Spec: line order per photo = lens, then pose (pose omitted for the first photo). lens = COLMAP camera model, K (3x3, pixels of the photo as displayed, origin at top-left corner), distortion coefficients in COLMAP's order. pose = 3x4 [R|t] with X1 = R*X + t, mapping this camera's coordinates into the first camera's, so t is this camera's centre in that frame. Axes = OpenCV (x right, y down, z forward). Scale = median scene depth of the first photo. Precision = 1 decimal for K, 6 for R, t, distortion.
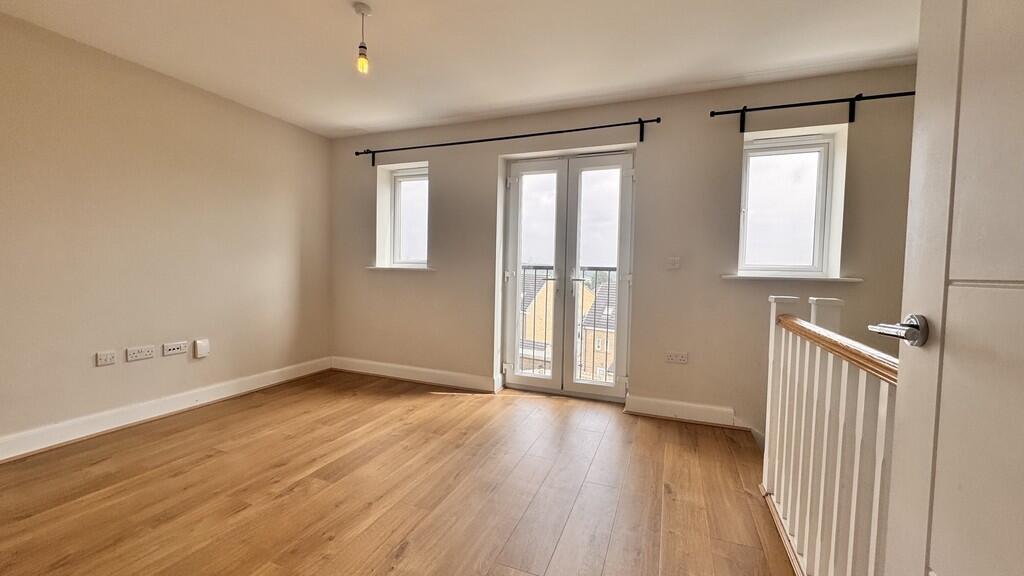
lens RADIAL K [[411.9, 0, 511.7], [0, 411.9, 283.2], [0, 0, 1]] dist [-0.000865, -0.000146]
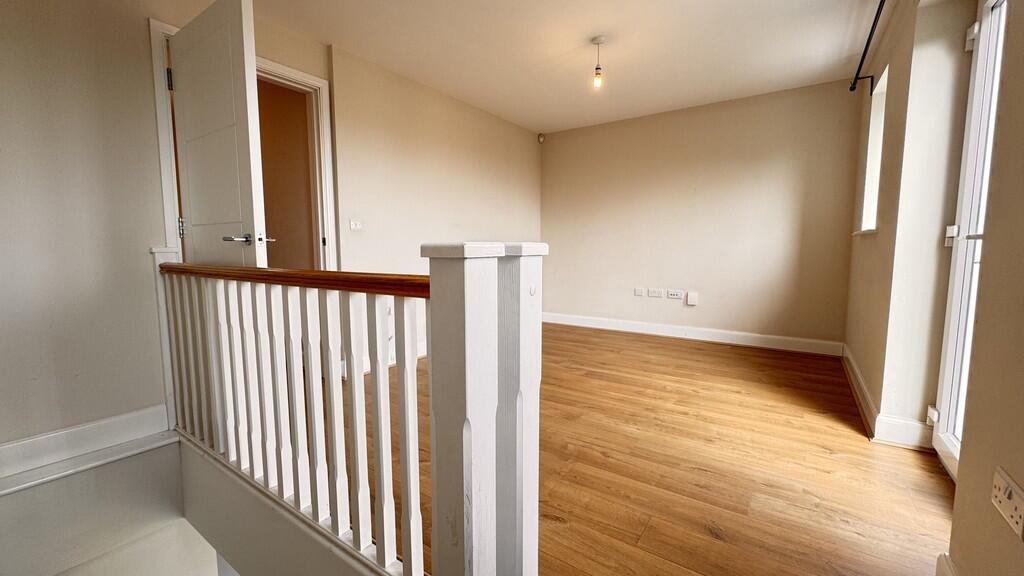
lens RADIAL K [[408.8, 0, 513.4], [0, 408.8, 286.1], [0, 0, 1]] dist [0.000815, -0.000087]
pose [[-0.229505, 0.073077, -0.970560, 0.773833], [-0.036922, 0.995806, 0.083709, 0.025766], [0.972607, 0.055047, -0.225845, 0.780489]]
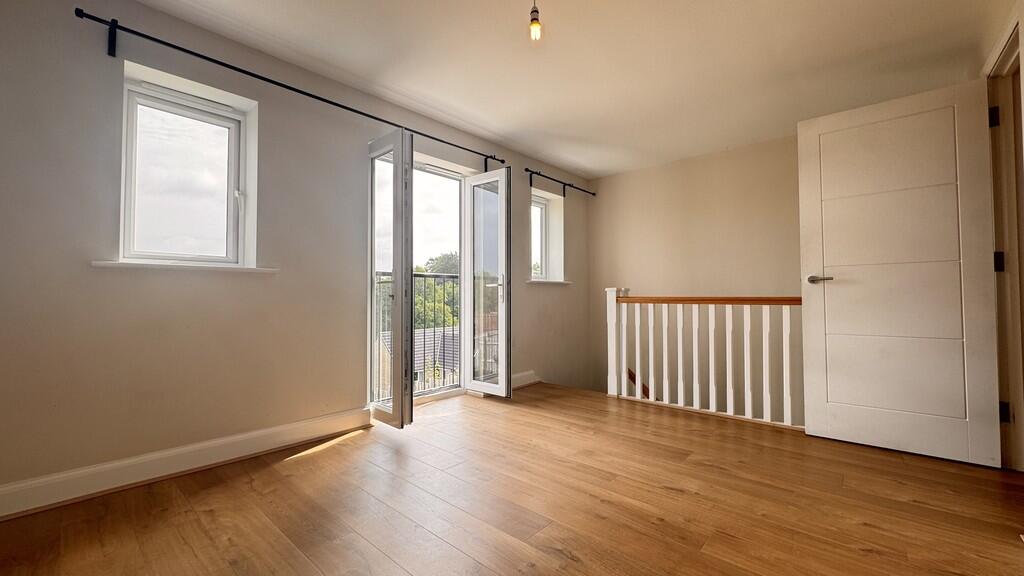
lens RADIAL K [[408.8, 0, 513.4], [0, 408.8, 286.1], [0, 0, 1]] dist [0.000815, -0.000087]
pose [[0.340751, -0.000203, 0.940154, -0.878878], [0.044655, 0.998875, -0.015969, 0.023079], [-0.939093, 0.047424, 0.340376, 0.561032]]
